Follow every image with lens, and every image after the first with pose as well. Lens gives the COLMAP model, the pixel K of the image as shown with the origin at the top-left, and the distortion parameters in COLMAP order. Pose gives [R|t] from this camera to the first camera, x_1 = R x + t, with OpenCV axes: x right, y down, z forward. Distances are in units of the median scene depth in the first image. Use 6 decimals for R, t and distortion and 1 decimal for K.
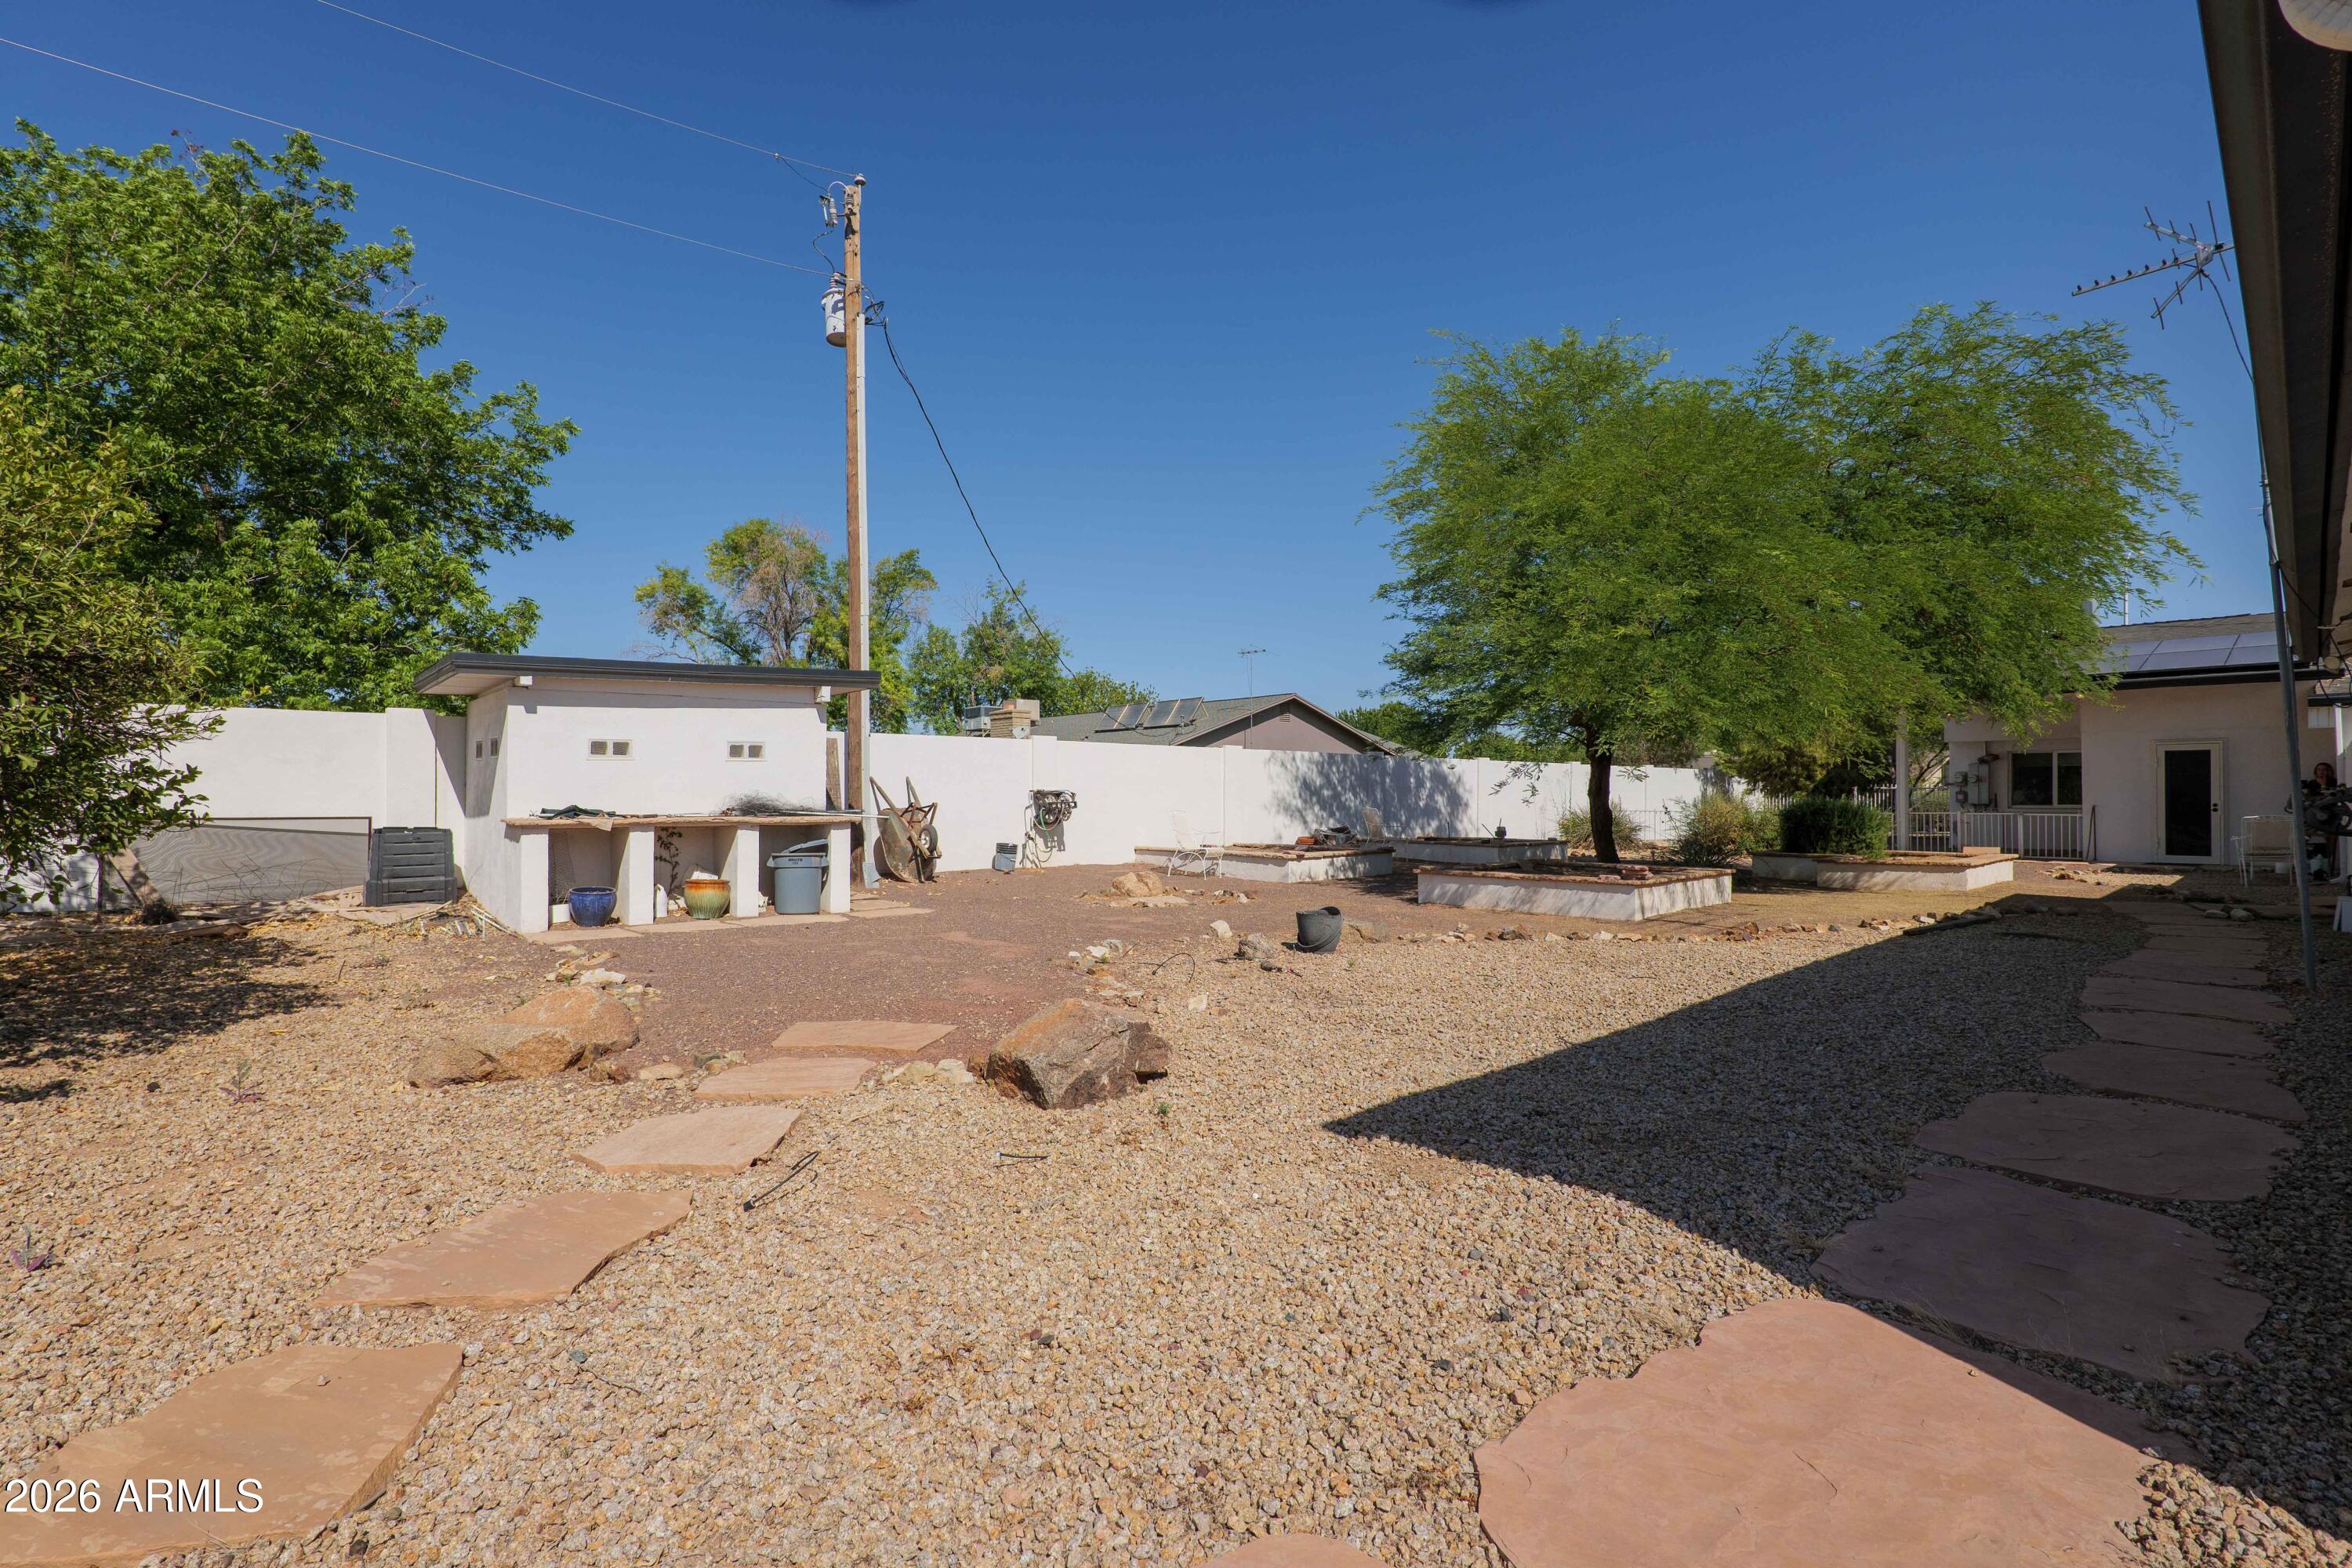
lens RADIAL K [[1084.4, 0, 1170.8], [0, 1084.4, 803.0], [0, 0, 1]] dist [-0.023992, 0.006714]
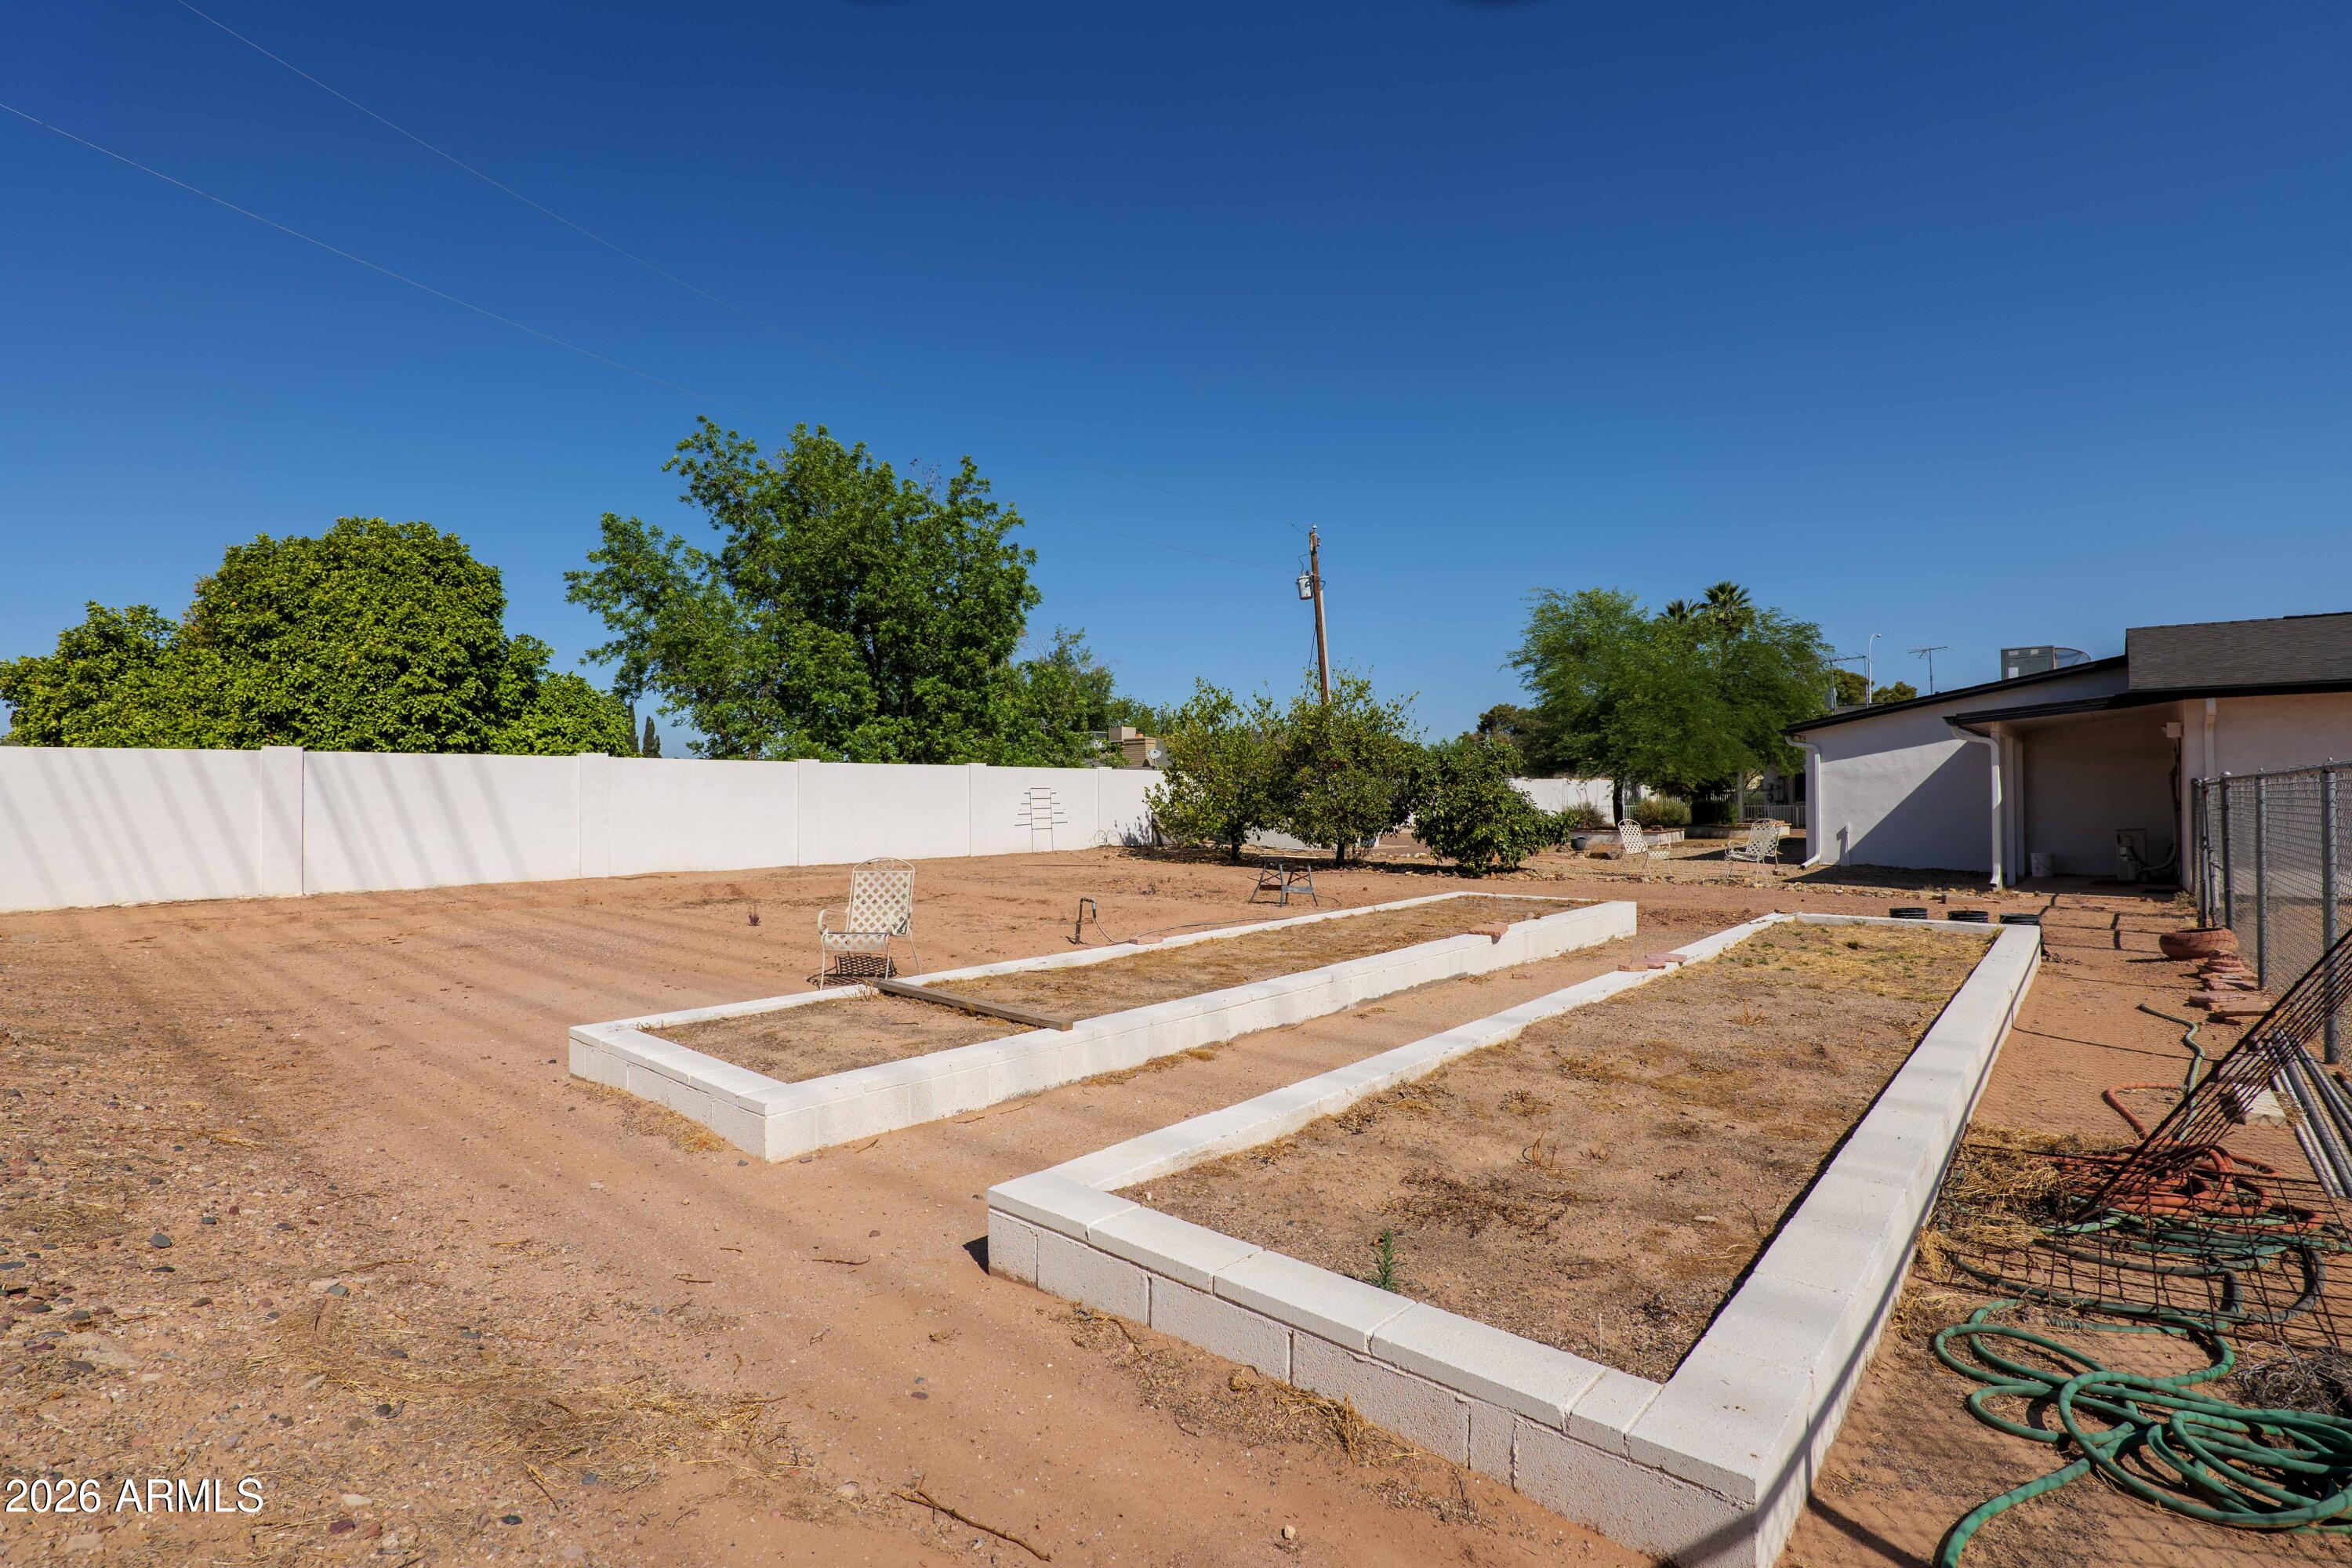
lens RADIAL K [[1084.4, 0, 1170.8], [0, 1084.4, 803.0], [0, 0, 1]] dist [-0.023992, 0.006714]
pose [[0.992443, -0.007039, 0.122508, -0.556883], [0.006876, 0.999975, 0.001757, -0.006599], [-0.122517, -0.000902, 0.992466, -0.775550]]
